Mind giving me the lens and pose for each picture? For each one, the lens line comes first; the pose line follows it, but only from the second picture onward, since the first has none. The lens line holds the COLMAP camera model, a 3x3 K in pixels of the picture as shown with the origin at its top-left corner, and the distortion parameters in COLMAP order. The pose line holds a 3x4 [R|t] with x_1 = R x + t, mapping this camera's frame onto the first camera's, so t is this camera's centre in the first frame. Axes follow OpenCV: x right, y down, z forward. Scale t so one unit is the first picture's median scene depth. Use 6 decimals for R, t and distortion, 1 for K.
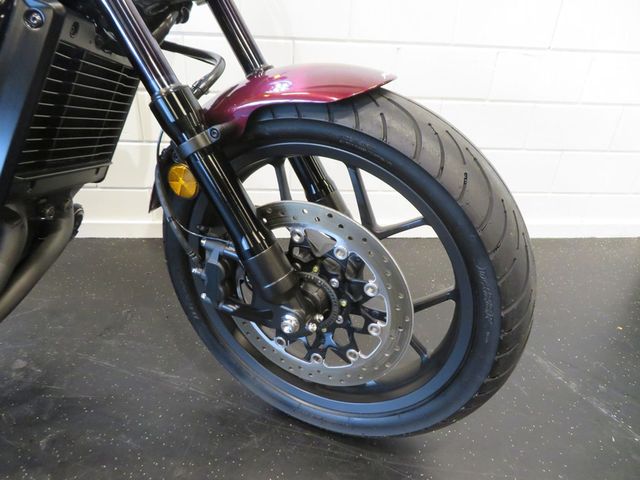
lens RADIAL K [[448.5, 0, 320.0], [0, 448.5, 240.0], [0, 0, 1]] dist [-0.000722, 0.003873]
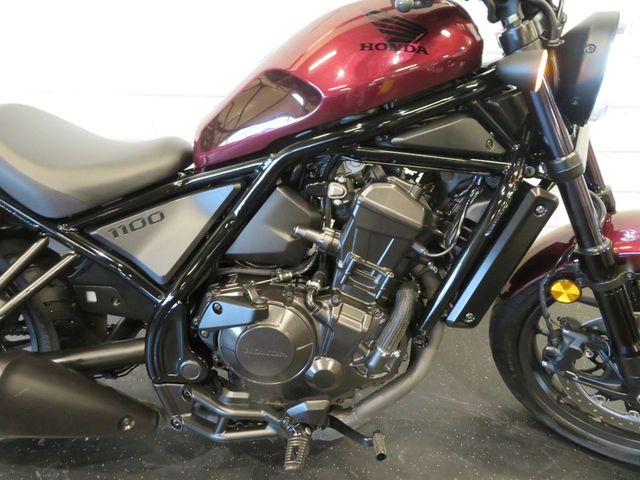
lens RADIAL K [[448.5, 0, 320.0], [0, 448.5, 240.0], [0, 0, 1]] dist [-0.000722, 0.003873]
pose [[0.998600, 0.027719, -0.045055, -0.923399], [-0.021979, 0.992133, 0.123241, -0.406990], [0.048116, -0.122079, 0.991353, -0.307283]]
